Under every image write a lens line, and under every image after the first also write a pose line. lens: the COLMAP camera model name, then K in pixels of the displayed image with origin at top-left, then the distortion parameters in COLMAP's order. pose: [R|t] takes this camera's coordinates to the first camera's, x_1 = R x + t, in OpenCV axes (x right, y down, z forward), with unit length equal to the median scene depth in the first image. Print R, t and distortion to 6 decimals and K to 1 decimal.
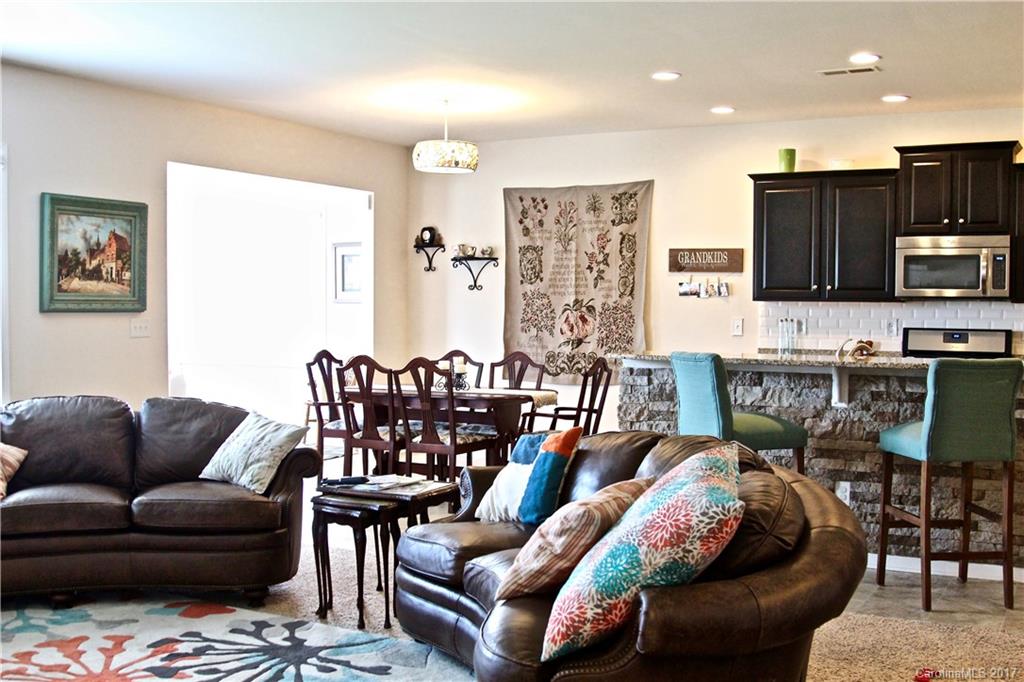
lens RADIAL K [[1144.6, 0, 512.0], [0, 1144.6, 341.0], [0, 0, 1]] dist [-0.177634, 0.004182]
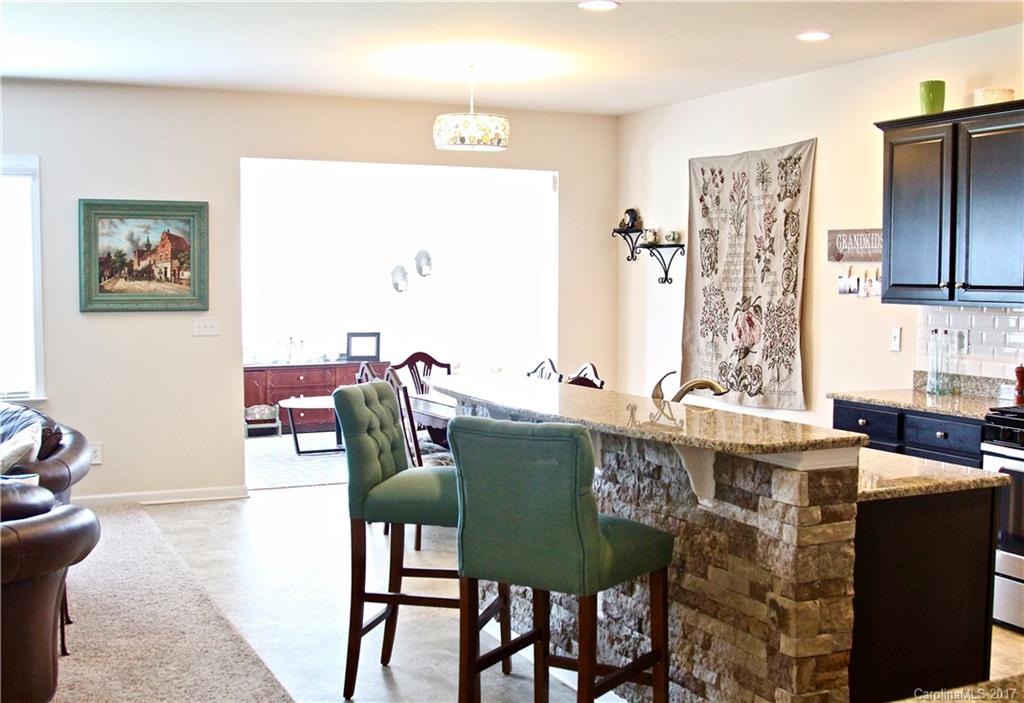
lens RADIAL K [[1207.0, 0, 512.0], [0, 1207.0, 351.5], [0, 0, 1]] dist [-0.171292, 0.000901]
pose [[0.801428, 0.032275, -0.597219, 0.461224], [-0.016895, 0.999366, 0.031336, -0.024109], [0.597852, -0.015024, 0.801466, 0.269793]]
